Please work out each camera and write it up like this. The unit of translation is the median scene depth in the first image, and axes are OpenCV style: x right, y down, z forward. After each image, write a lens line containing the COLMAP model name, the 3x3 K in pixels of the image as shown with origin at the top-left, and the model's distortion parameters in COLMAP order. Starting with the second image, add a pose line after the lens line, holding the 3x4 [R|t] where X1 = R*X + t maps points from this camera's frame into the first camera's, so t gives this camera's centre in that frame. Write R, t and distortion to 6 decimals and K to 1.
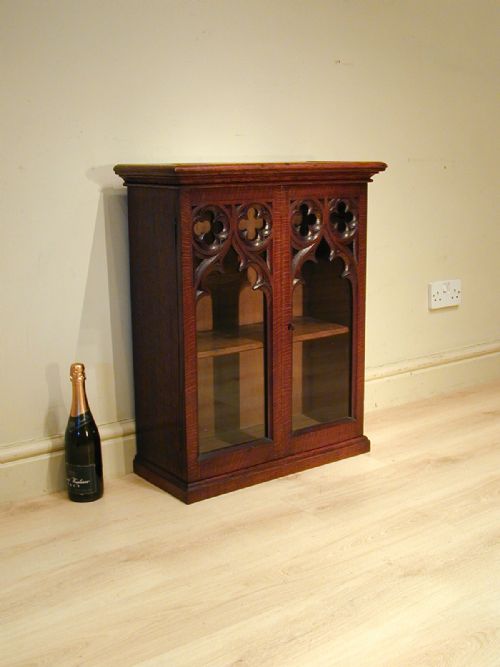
lens RADIAL K [[847.5, 0, 250.1], [0, 847.5, 334.0], [0, 0, 1]] dist [-0.078043, 0.000000]
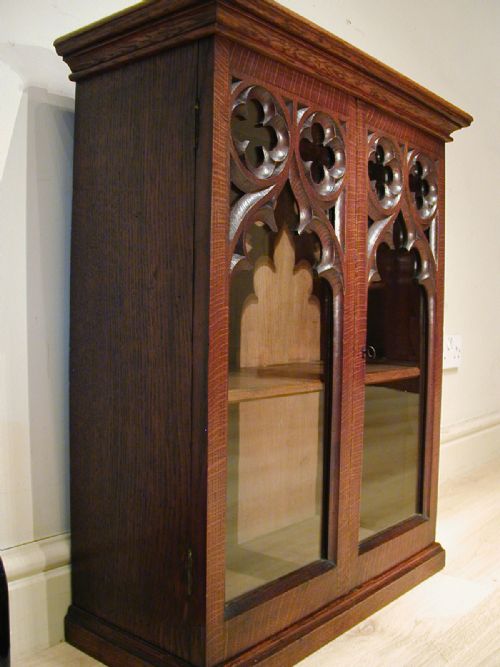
lens RADIAL K [[685.6, 0, 249.8], [0, 685.6, 335.5], [0, 0, 1]] dist [-0.134020, 0.000000]
pose [[0.972850, 0.017382, 0.230784, -0.132011], [0.022061, 0.985671, -0.167232, 0.054433], [-0.230384, 0.167783, 0.958526, 0.594097]]
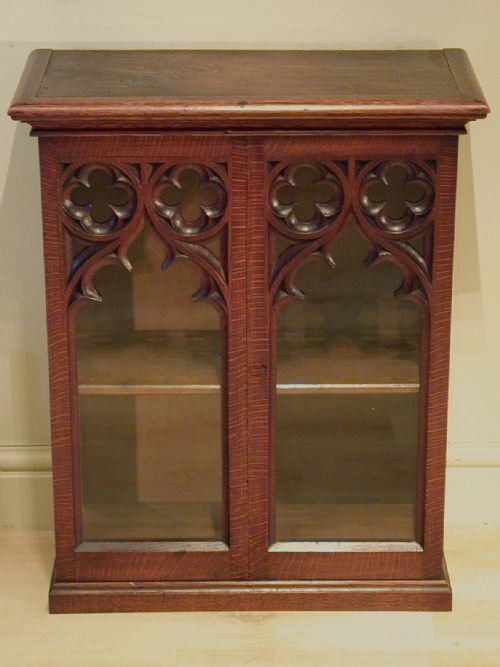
lens RADIAL K [[1970.5, 0, 247.1], [0, 1970.5, 333.7], [0, 0, 1]] dist [0.276859, 0.000000]
pose [[0.809199, 0.232313, -0.539656, 0.762104], [-0.125796, 0.965714, 0.227095, -0.339081], [0.573910, -0.115878, 0.810678, -0.086144]]
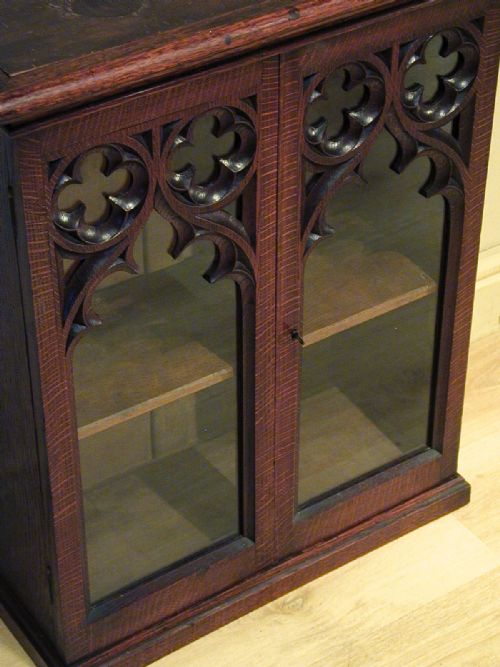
lens RADIAL K [[1571.5, 0, 226.2], [0, 1571.5, 313.5], [0, 0, 1]] dist [0.206325, 0.000000]
pose [[0.998732, 0.030877, -0.039761, 0.043691], [-0.011766, 0.911111, 0.411992, -0.360234], [0.048948, -0.411002, 0.910319, 0.261963]]
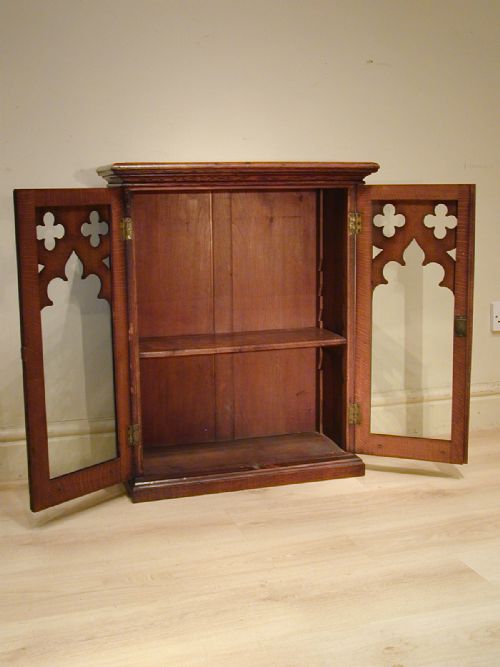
lens RADIAL K [[847.5, 0, 254.8], [0, 847.5, 332.5], [0, 0, 1]] dist [-0.078043, 0.000000]
pose [[0.946121, 0.052147, -0.319586, 0.355069], [-0.064355, 0.997541, -0.027751, 0.018368], [0.317353, 0.046823, 0.947151, 0.089198]]
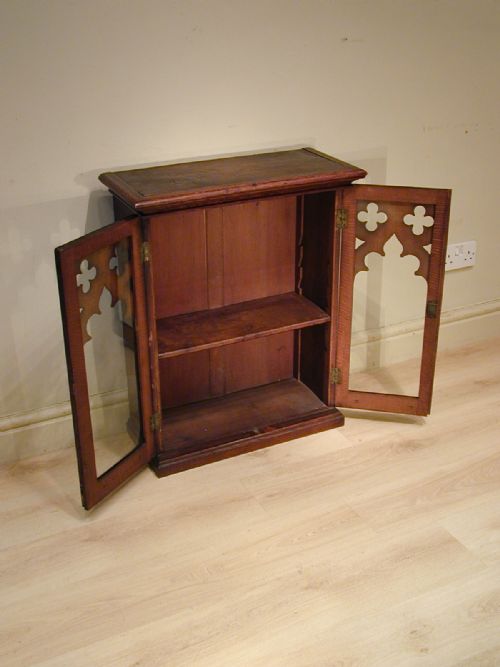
lens RADIAL K [[847.5, 0, 254.5], [0, 847.5, 334.4], [0, 0, 1]] dist [-0.078043, 0.000000]
pose [[0.986094, 0.077079, -0.147235, 0.202579], [-0.039673, 0.969505, 0.241839, -0.263457], [0.161385, -0.232635, 0.959081, -0.042229]]
